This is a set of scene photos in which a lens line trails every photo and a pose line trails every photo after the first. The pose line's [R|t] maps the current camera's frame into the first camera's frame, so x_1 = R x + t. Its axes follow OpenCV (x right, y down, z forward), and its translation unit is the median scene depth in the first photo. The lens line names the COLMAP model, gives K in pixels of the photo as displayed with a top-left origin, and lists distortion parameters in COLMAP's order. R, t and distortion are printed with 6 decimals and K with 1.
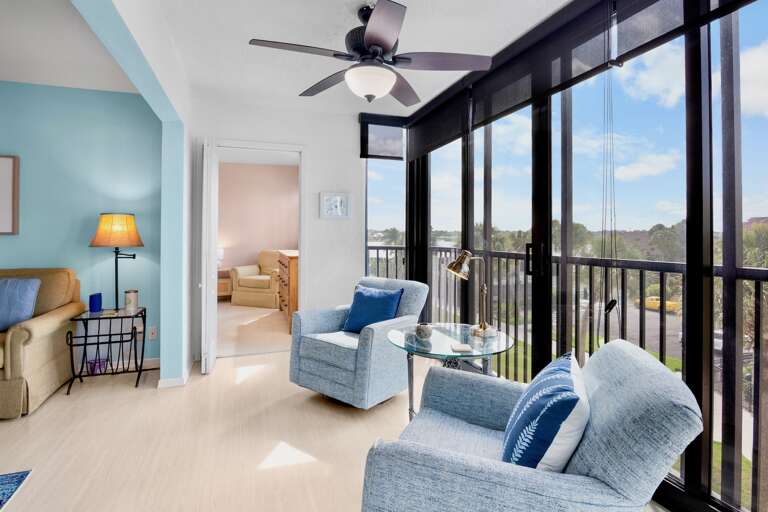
lens RADIAL K [[380.5, 0, 382.6], [0, 380.5, 230.6], [0, 0, 1]] dist [-0.023172, -0.000263]
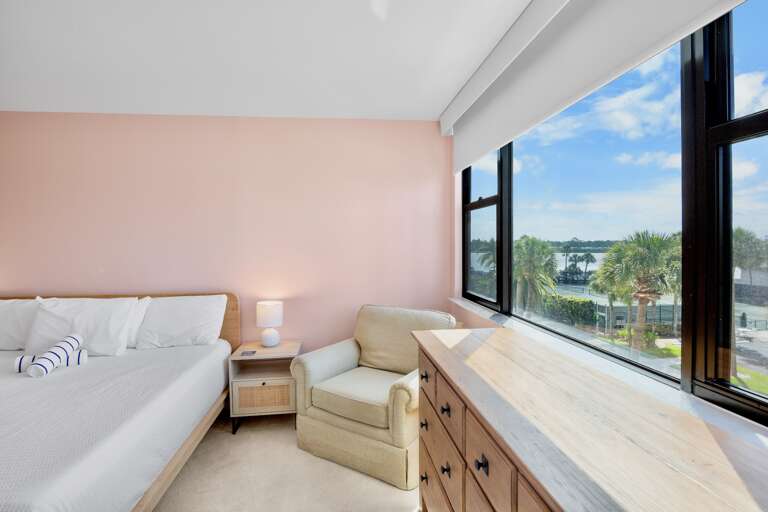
lens RADIAL K [[377.1, 0, 382.0], [0, 377.1, 248.1], [0, 0, 1]] dist [-0.020446, 0.000080]
pose [[0.973333, -0.009125, -0.229216, -0.442936], [0.012281, 0.999848, 0.012343, -0.044246], [0.229068, -0.014829, 0.973297, 1.315913]]
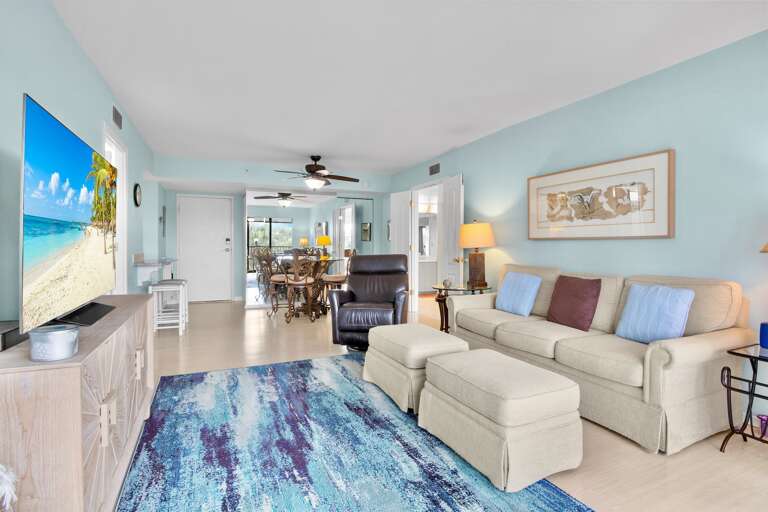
lens RADIAL K [[377.1, 0, 382.0], [0, 377.1, 248.1], [0, 0, 1]] dist [-0.020446, 0.000080]
pose [[0.071163, 0.007905, -0.997433, -0.154246], [0.002135, 0.999965, 0.008078, 0.027322], [0.997462, -0.002704, 0.071144, 0.255401]]
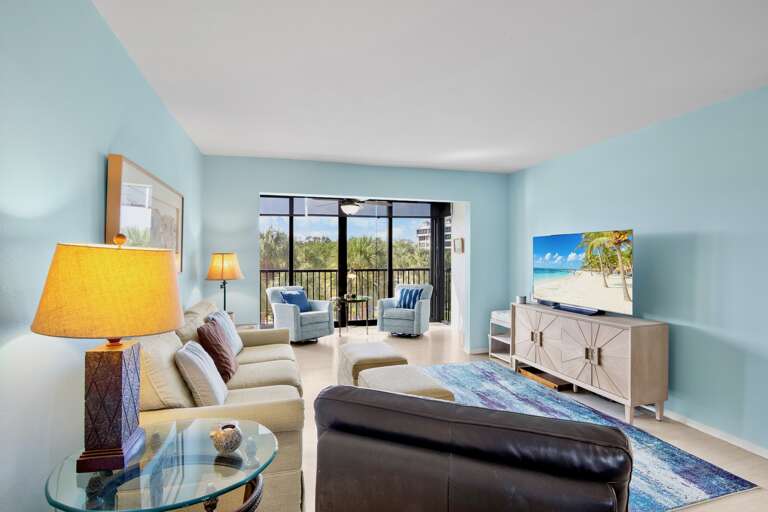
lens RADIAL K [[377.9, 0, 384.0], [0, 377.9, 256.0], [0, 0, 1]] dist [-0.018241, 0.000046]
pose [[0.073744, -0.005024, 0.997265, -2.000333], [-0.008459, 0.999948, 0.005663, -0.050981], [-0.997241, -0.008853, 0.073697, 0.387760]]
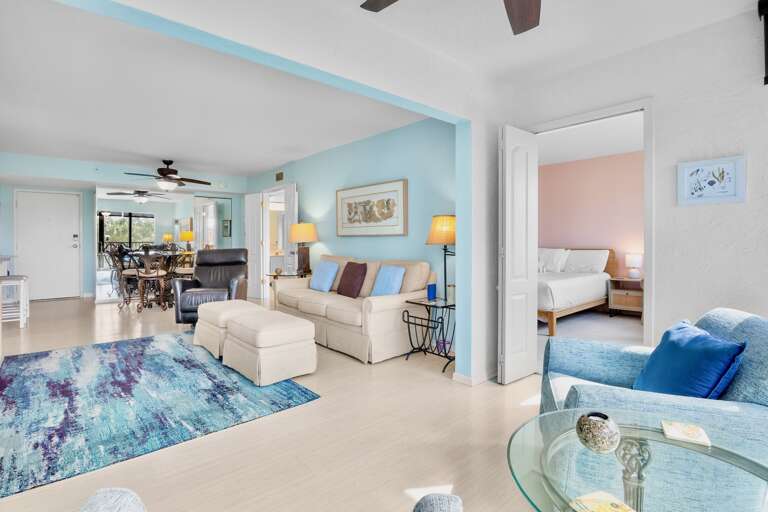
lens RADIAL K [[379.7, 0, 383.3], [0, 379.7, 239.6], [0, 0, 1]] dist [-0.022281, 0.000383]
pose [[0.356408, -0.001376, -0.934330, 0.312025], [0.006487, 0.999978, 0.001001, 0.024538], [0.934308, -0.006418, 0.356409, 0.429435]]
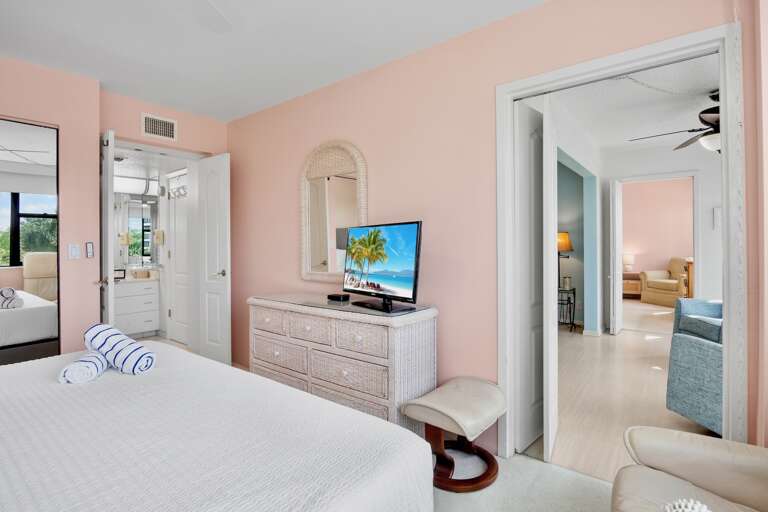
lens RADIAL K [[377.6, 0, 383.4], [0, 377.6, 240.8], [0, 0, 1]] dist [-0.022516, -0.000280]
pose [[0.528032, -0.009276, -0.849174, 0.357191], [0.014217, 0.999897, -0.002082, -0.014056], [0.849105, -0.010973, 0.528110, -0.634444]]
